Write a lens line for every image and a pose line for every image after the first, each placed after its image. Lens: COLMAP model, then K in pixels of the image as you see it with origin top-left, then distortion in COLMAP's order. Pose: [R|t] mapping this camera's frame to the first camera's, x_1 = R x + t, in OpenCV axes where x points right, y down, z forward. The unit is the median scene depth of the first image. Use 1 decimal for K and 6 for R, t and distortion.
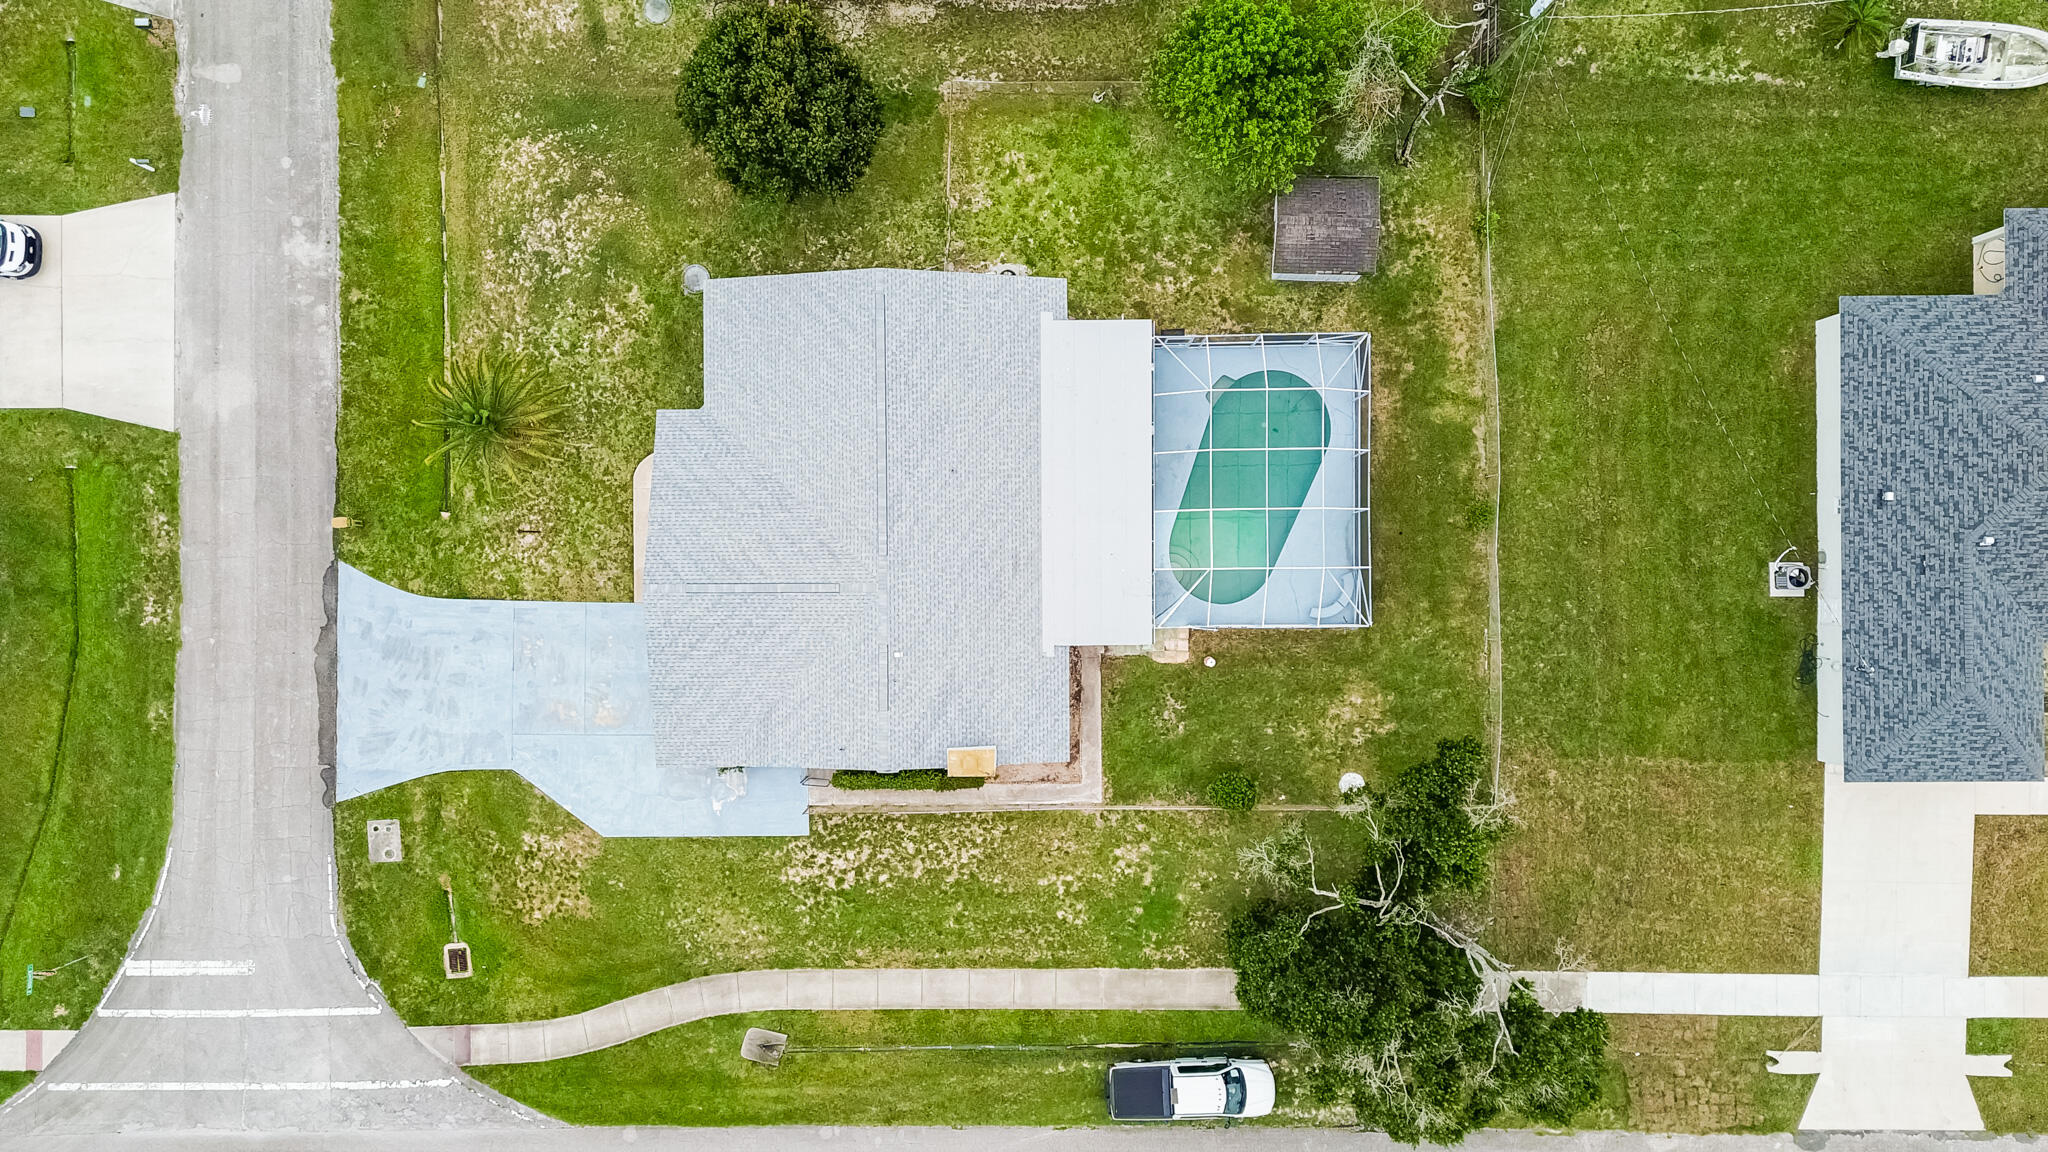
lens RADIAL K [[1446.4, 0, 1024.0], [0, 1446.4, 576.0], [0, 0, 1]] dist [0.016400, -0.003127]
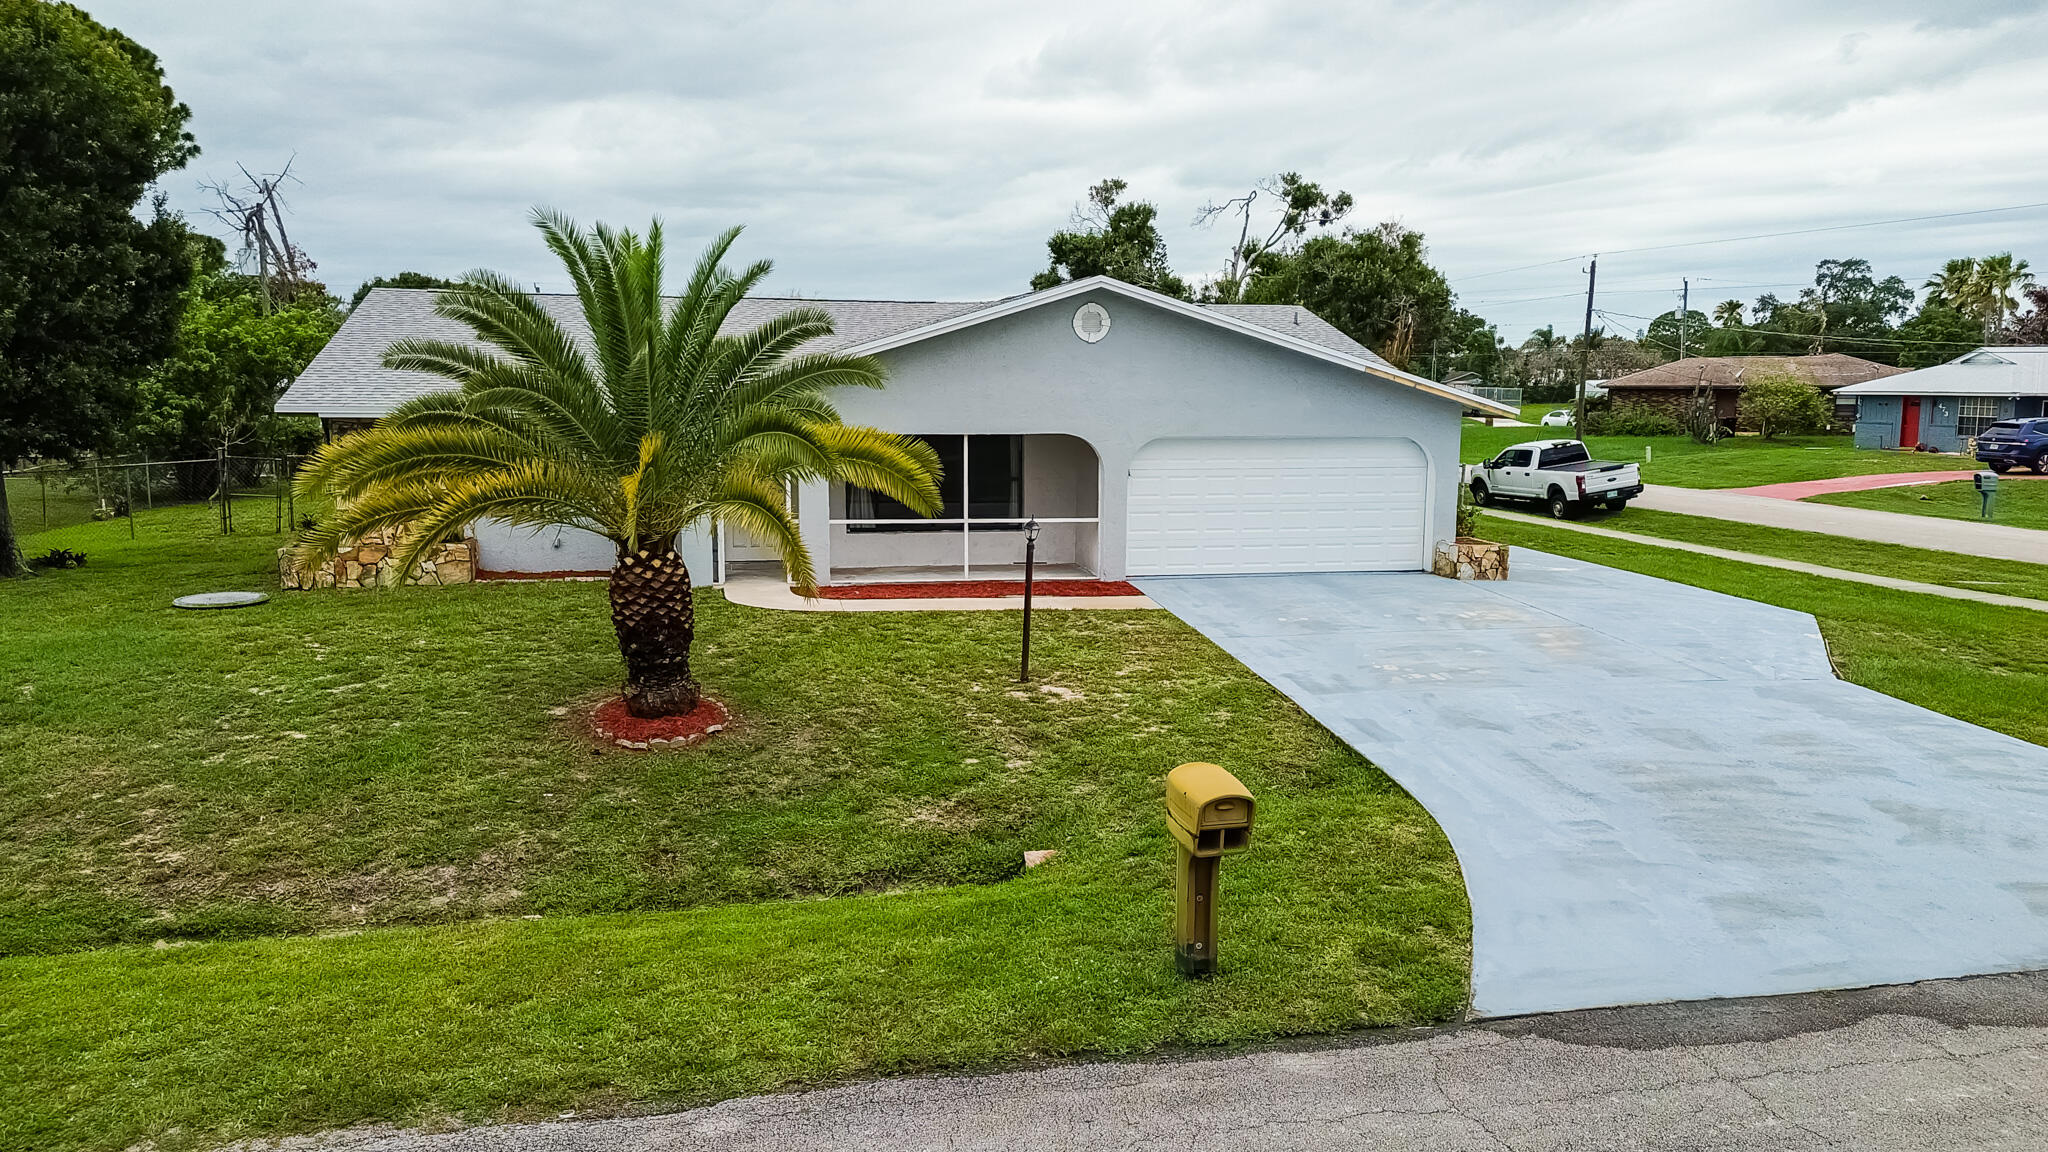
lens RADIAL K [[1473.7, 0, 1017.9], [0, 1473.7, 579.7], [0, 0, 1]] dist [0.078512, -0.082400]
pose [[-0.199150, -0.128017, 0.971571, -0.607978], [0.979925, -0.016651, 0.198668, -0.087398], [-0.009256, 0.991632, 0.128763, 0.937660]]
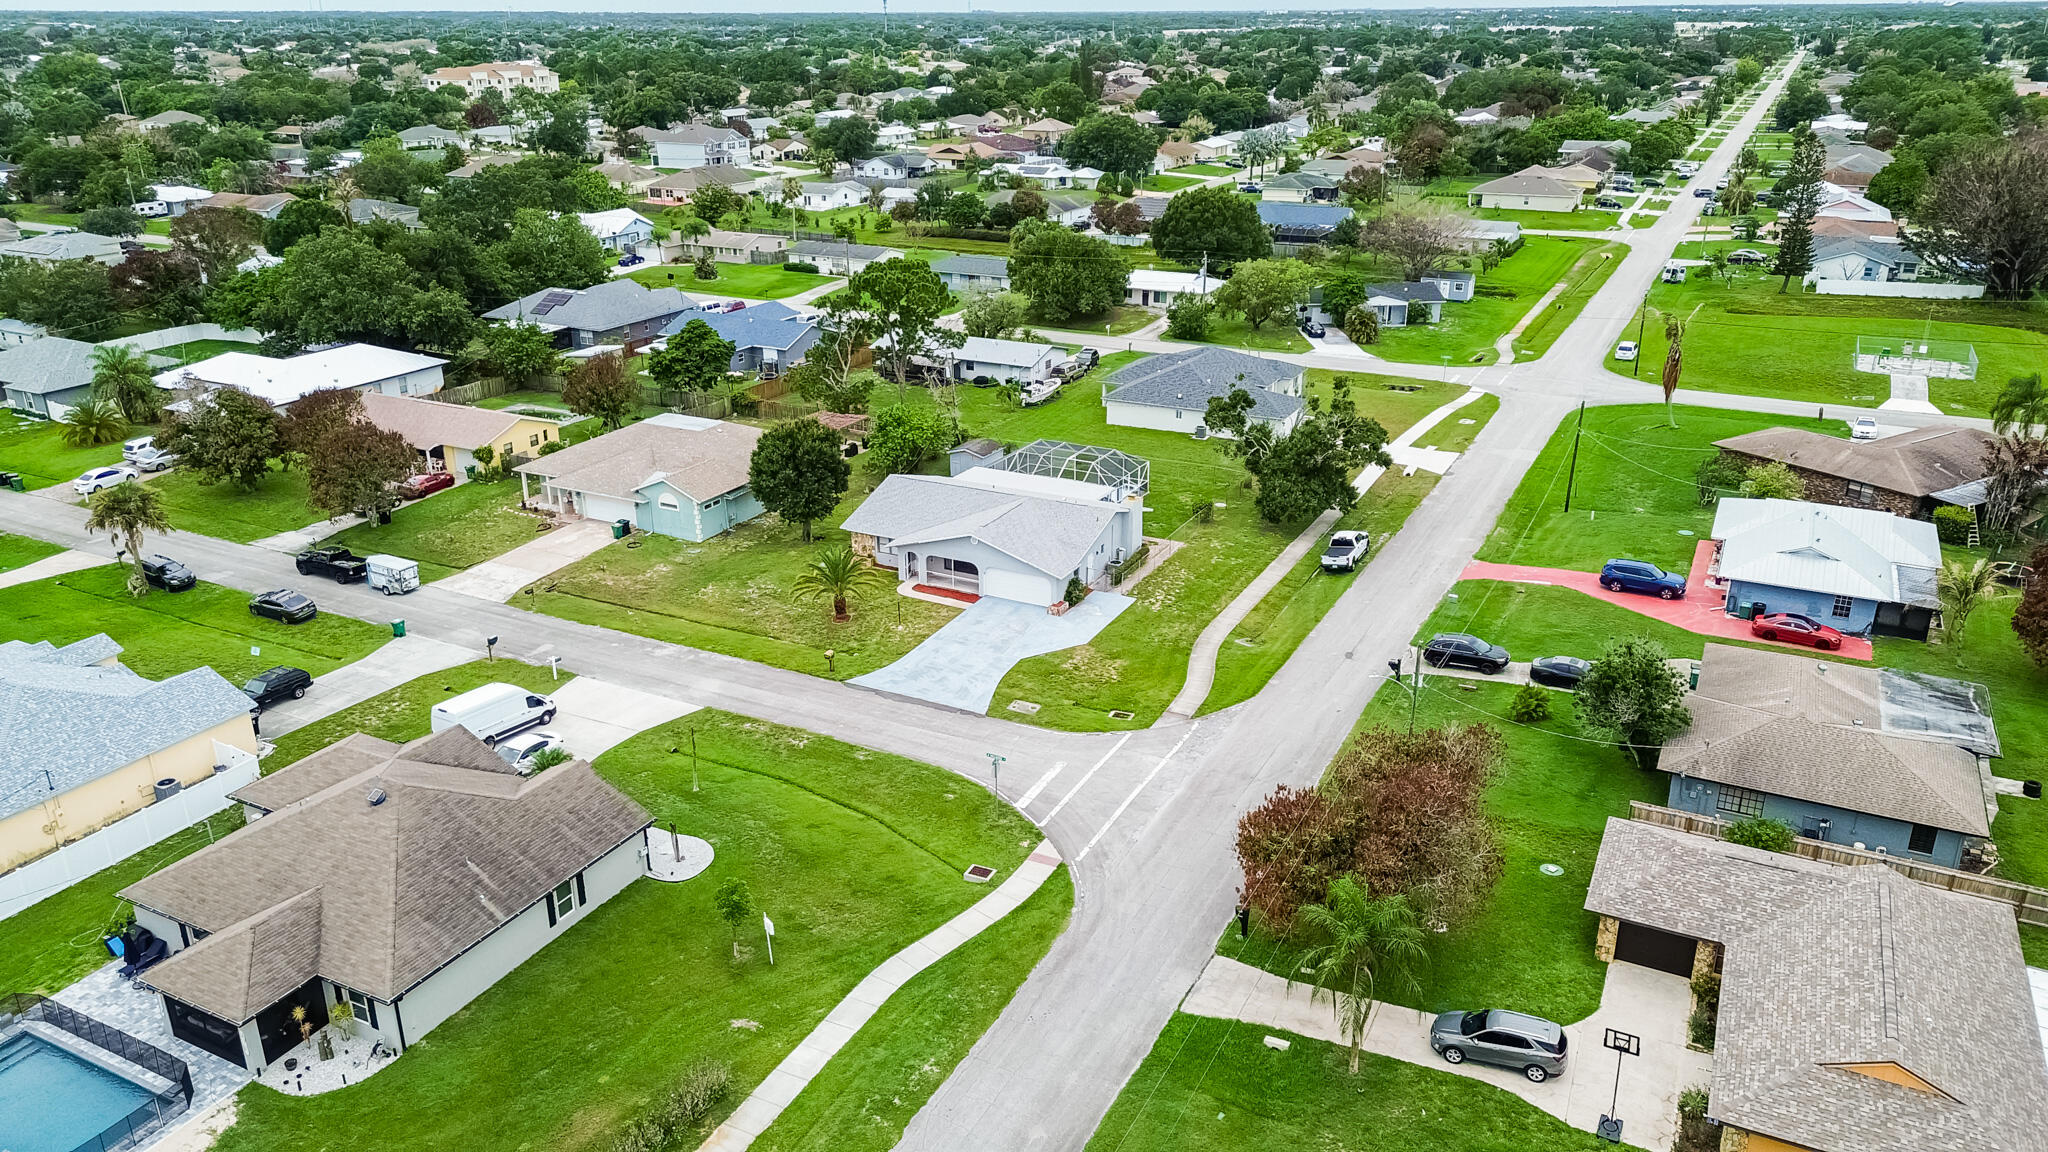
lens RADIAL K [[1454.7, 0, 1024.0], [0, 1454.7, 576.0], [0, 0, 1]] dist [0.081610, -0.089548]
pose [[0.462891, -0.315873, 0.828225, -1.599054], [0.886408, 0.168636, -0.431094, 0.784964], [-0.003497, 0.933695, 0.358052, 0.360935]]
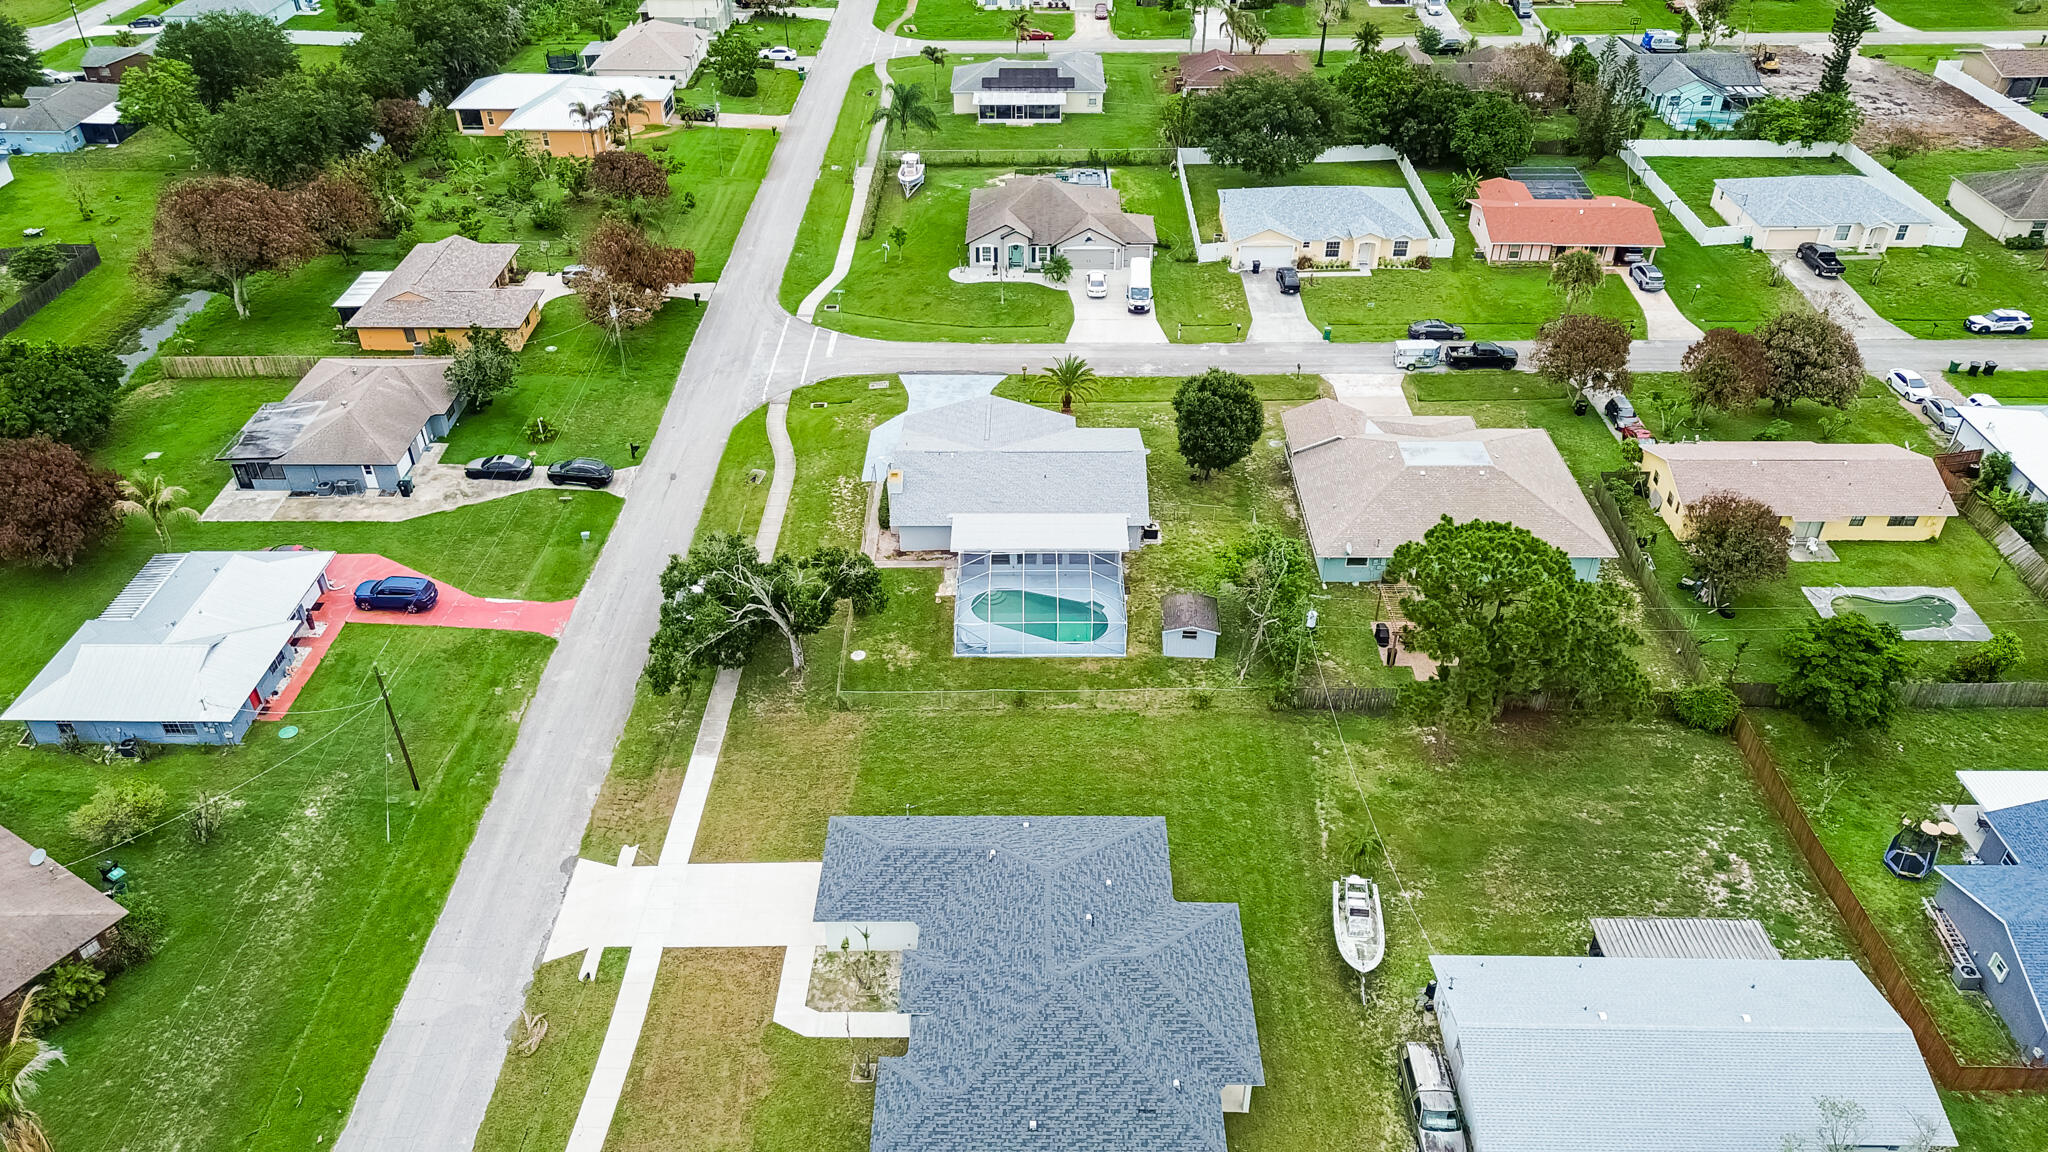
lens RADIAL K [[1446.4, 0, 1024.0], [0, 1446.4, 576.0], [0, 0, 1]] dist [0.016400, -0.003127]
pose [[-0.013075, 0.583359, -0.812109, 1.487792], [-0.999902, -0.003597, 0.013515, -0.065754], [0.004963, 0.812207, 0.583349, -0.032314]]
